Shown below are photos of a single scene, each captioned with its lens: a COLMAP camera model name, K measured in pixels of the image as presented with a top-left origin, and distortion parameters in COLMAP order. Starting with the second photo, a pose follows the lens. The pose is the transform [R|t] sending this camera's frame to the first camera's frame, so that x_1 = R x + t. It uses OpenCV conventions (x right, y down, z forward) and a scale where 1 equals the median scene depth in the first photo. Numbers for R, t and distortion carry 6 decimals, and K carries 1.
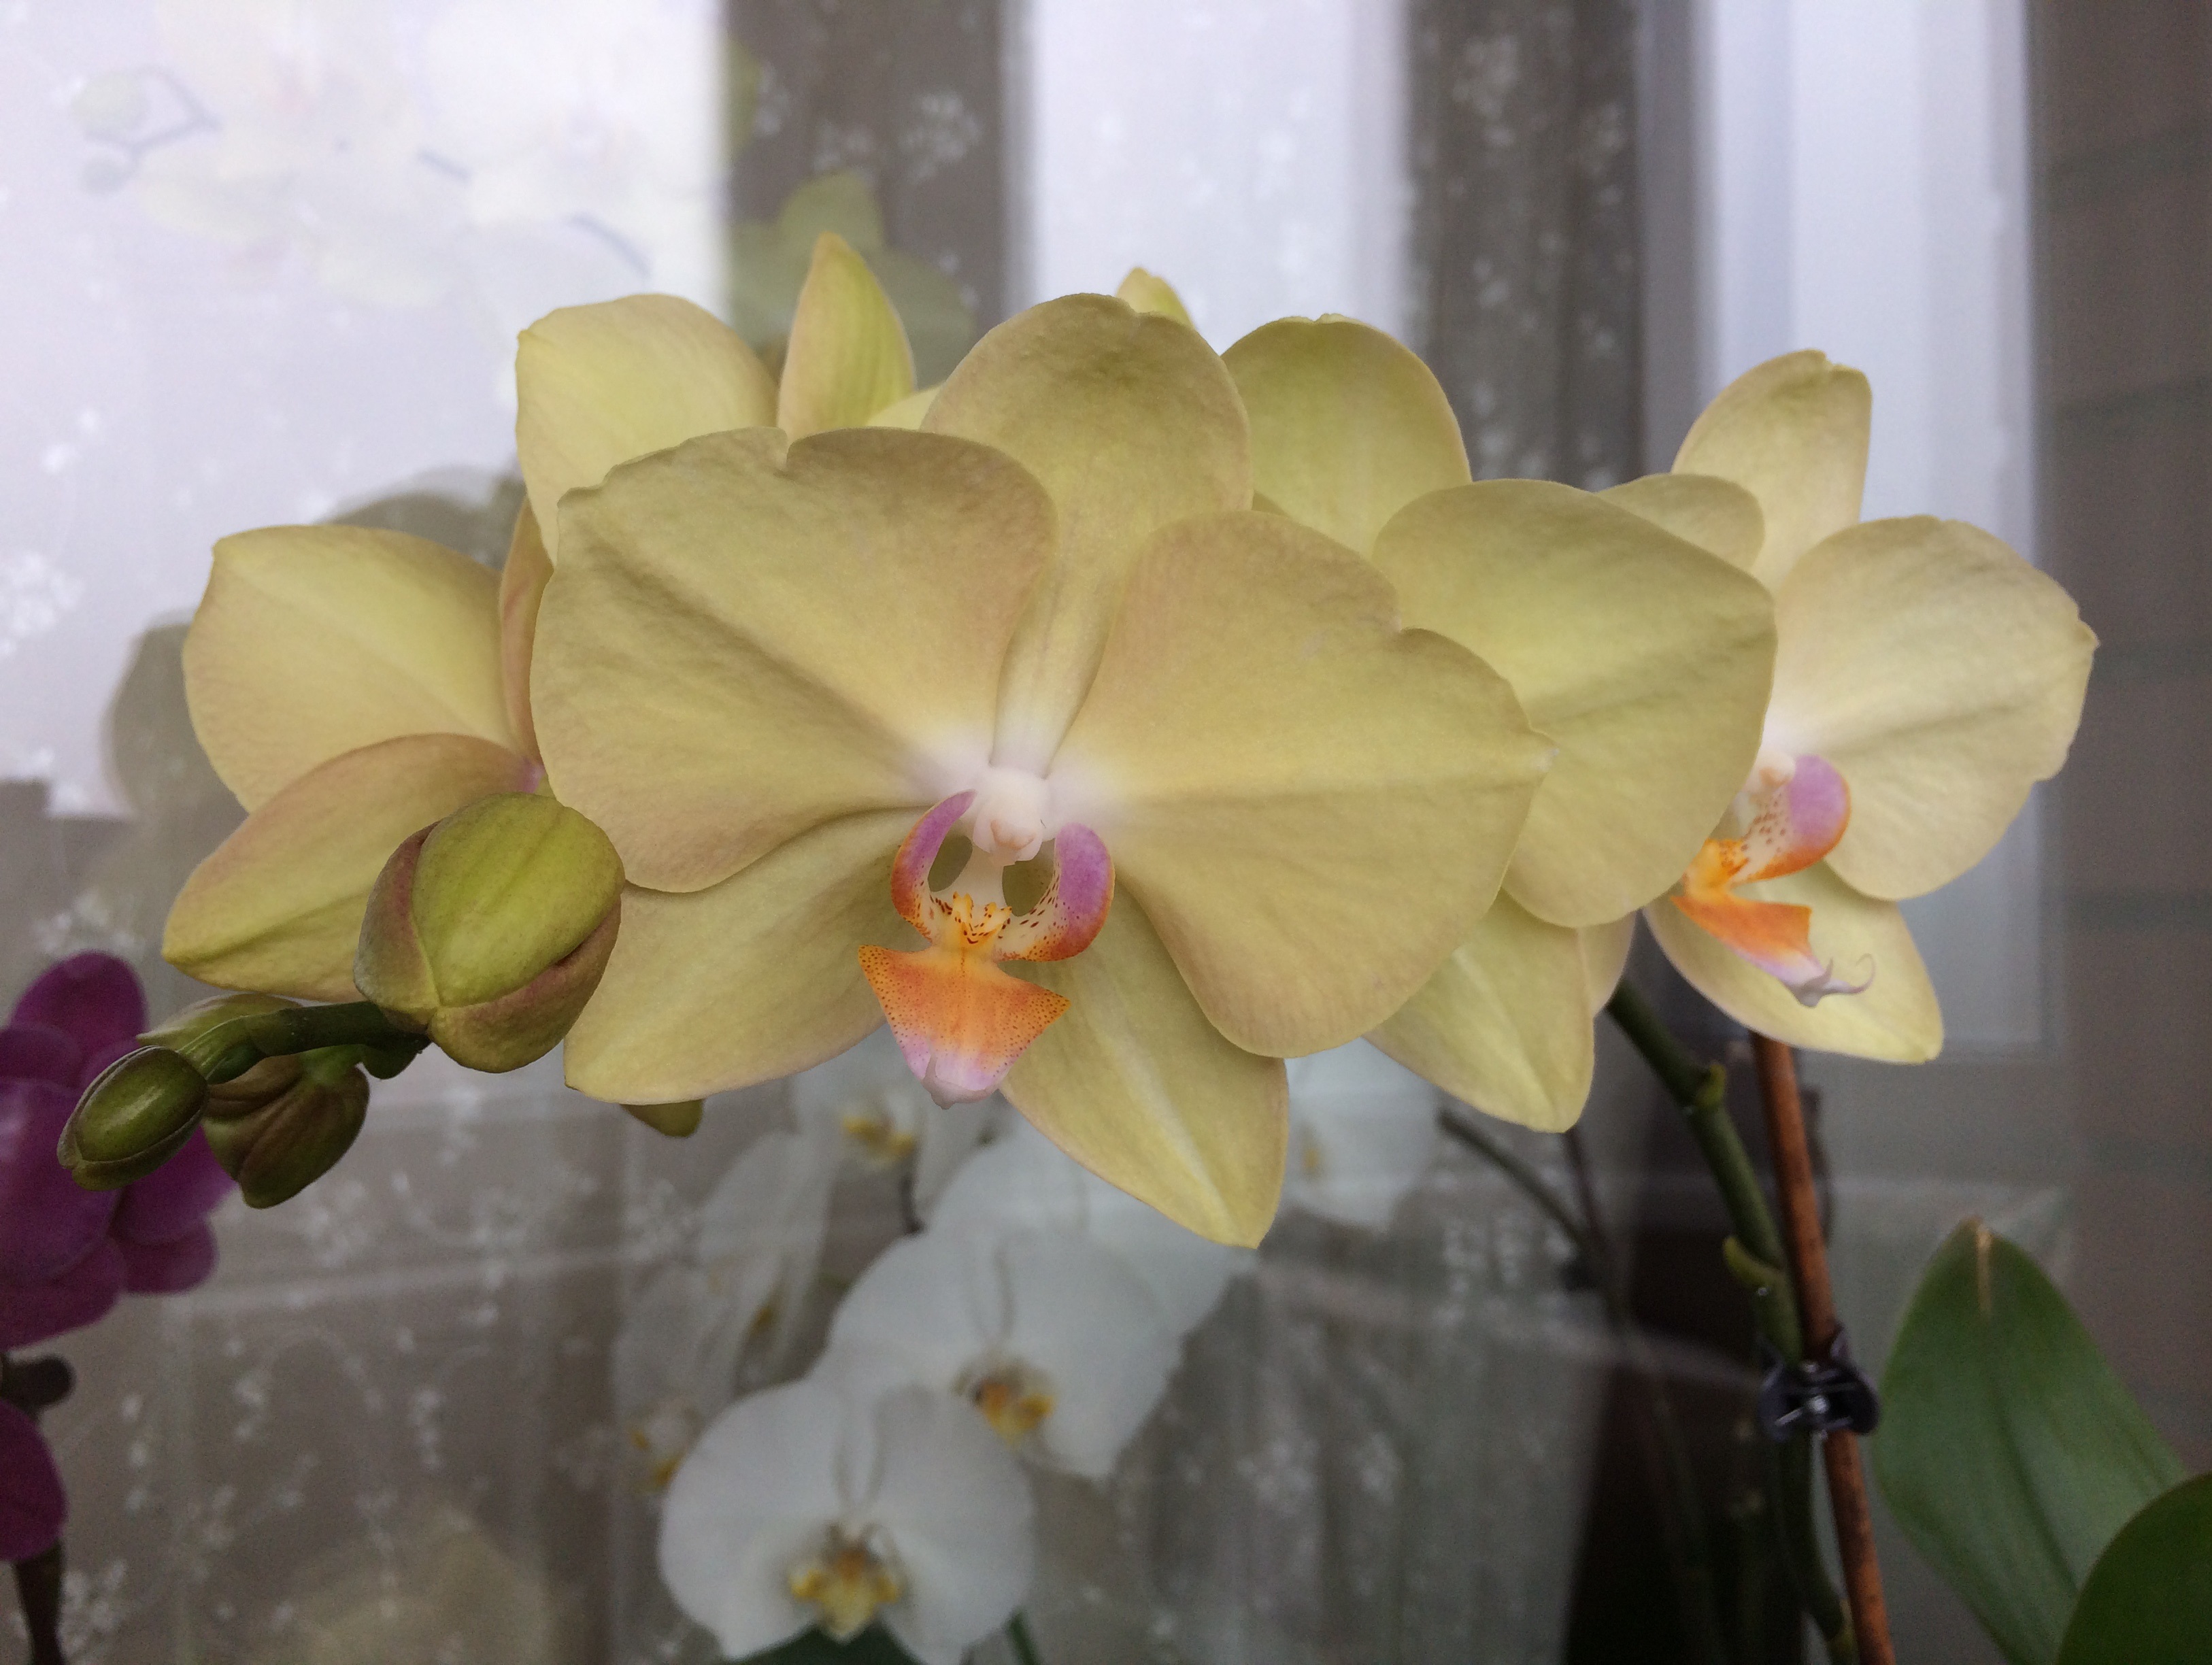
lens RADIAL K [[1676.0, 0, 1106.0], [0, 1676.0, 832.5], [0, 0, 1]] dist [-0.002581, 0.000874]
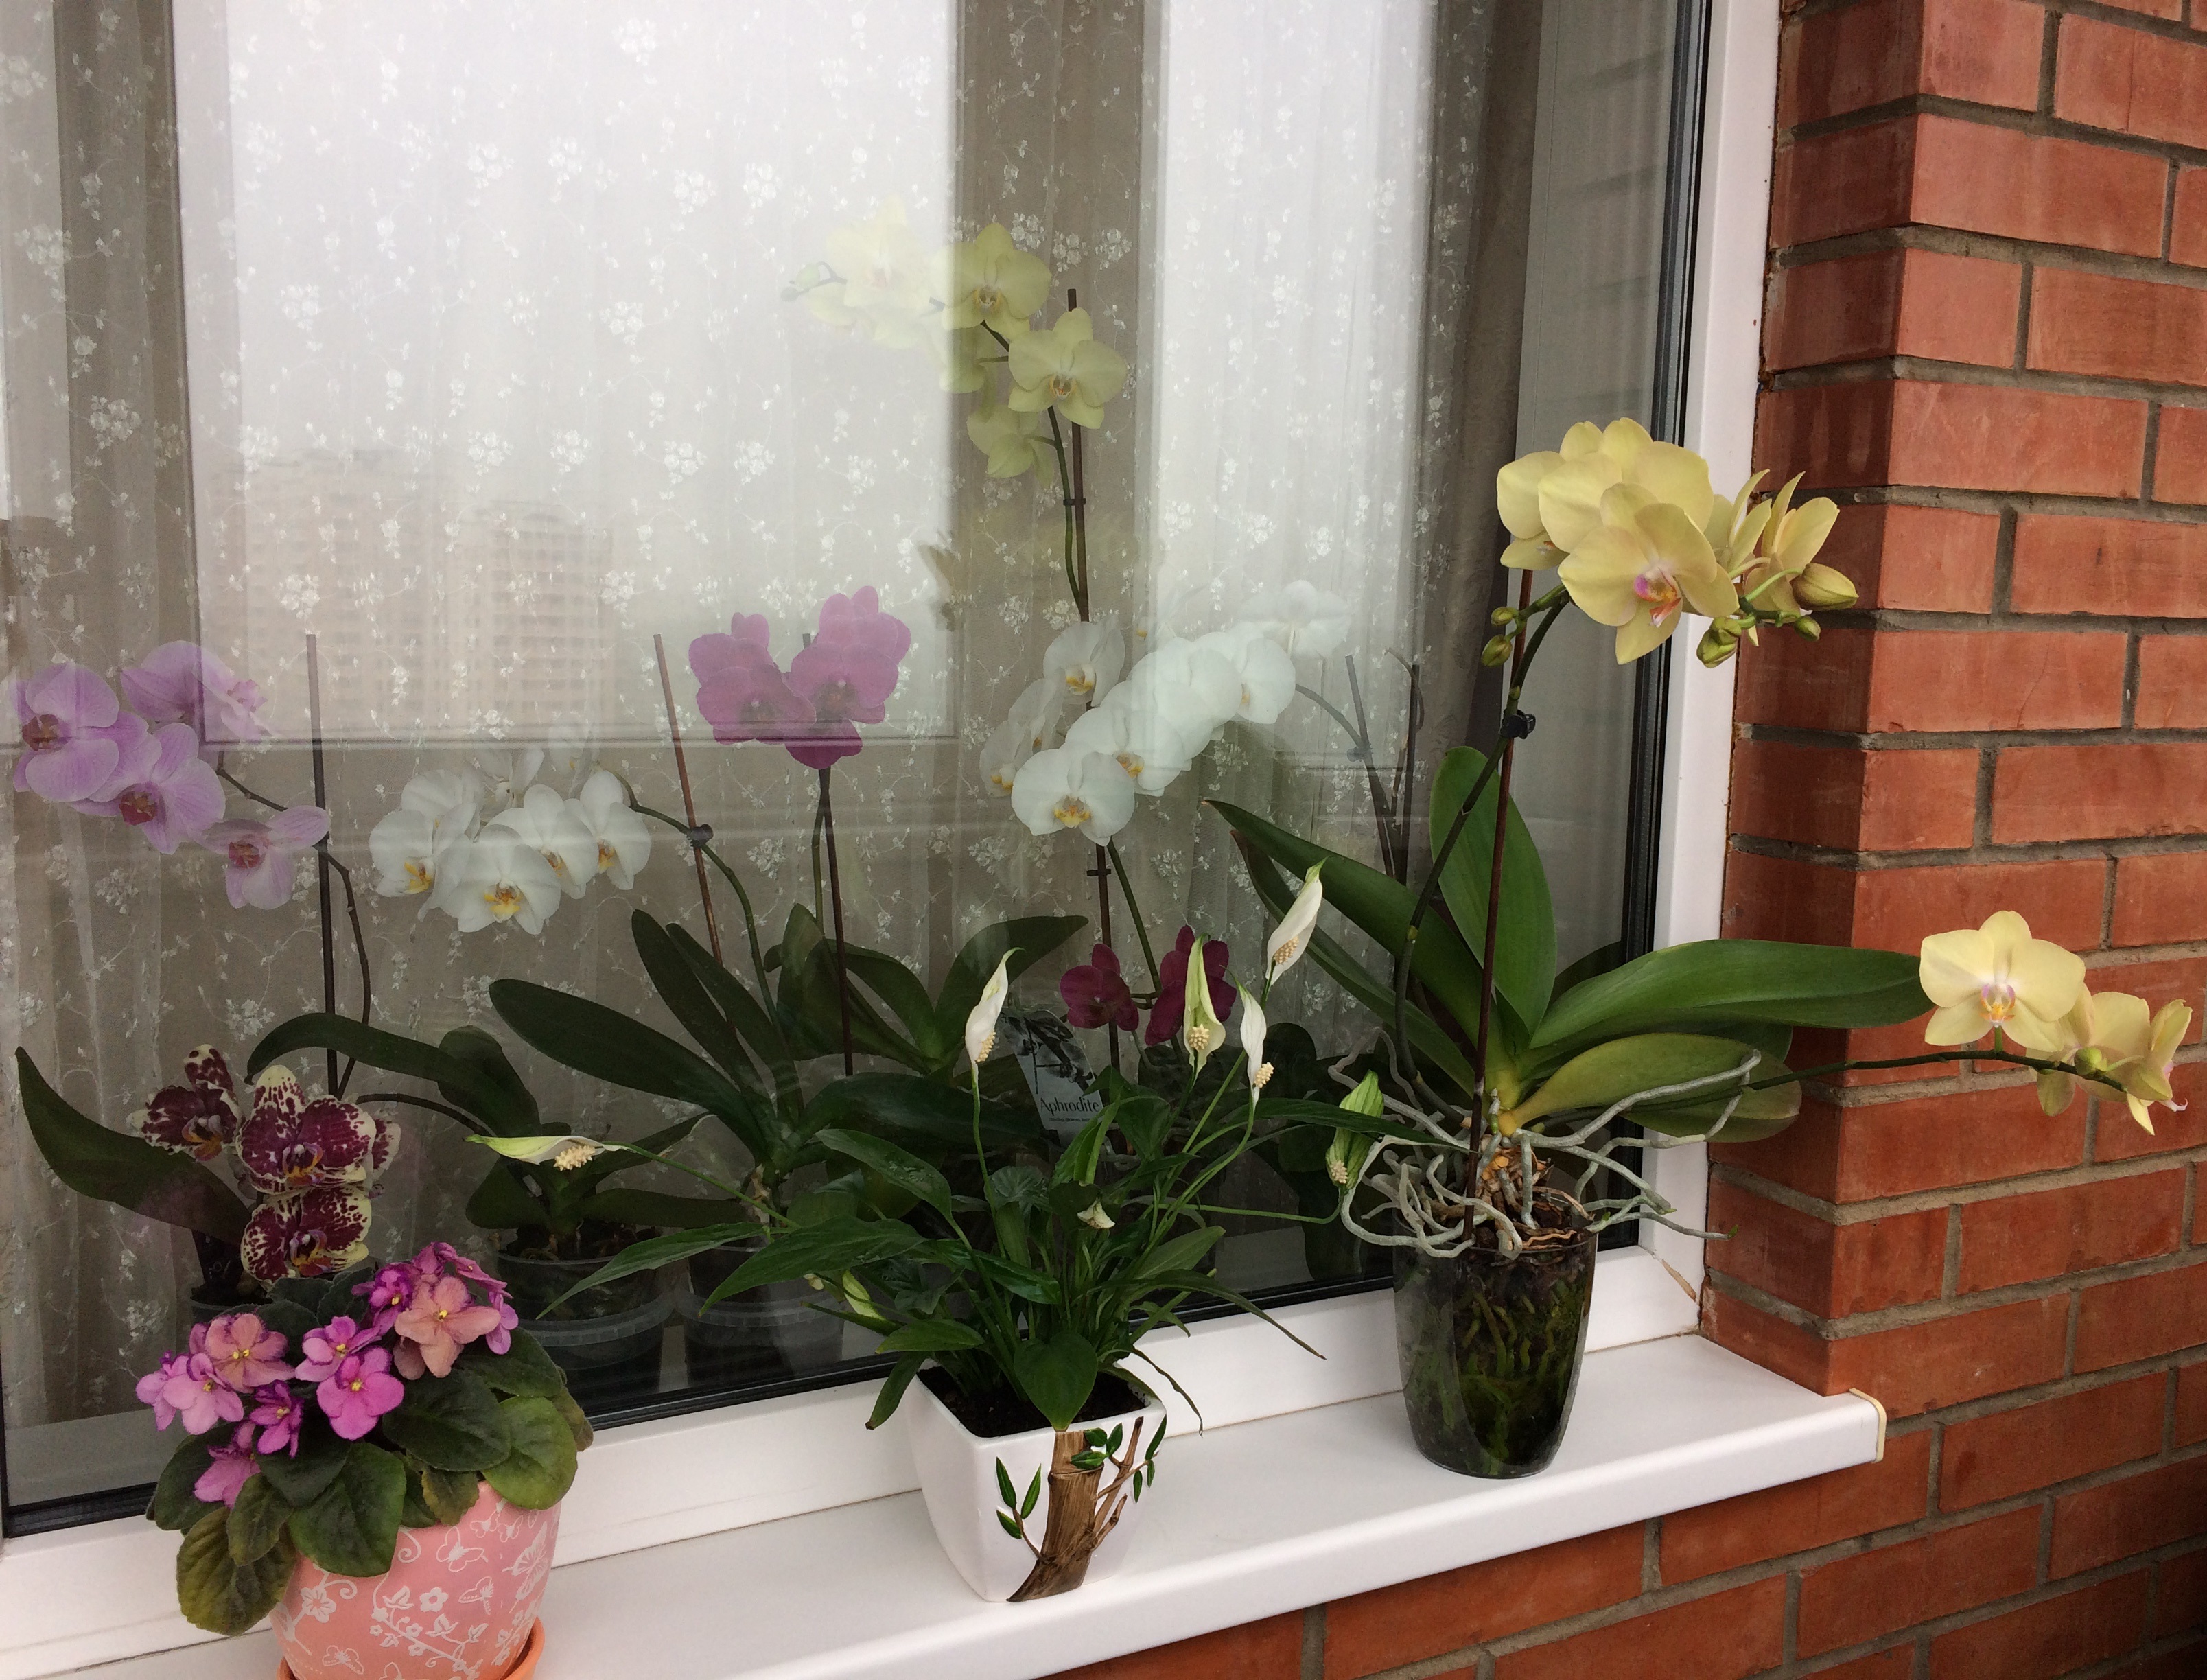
lens RADIAL K [[1773.9, 0, 1103.5], [0, 1773.9, 840.0], [0, 0, 1]] dist [0.040189, 0.000005]
pose [[0.997229, 0.041525, -0.061721, 0.082257], [-0.033582, 0.991643, 0.124565, 0.080636], [0.066378, -0.122147, 0.990290, -1.770198]]
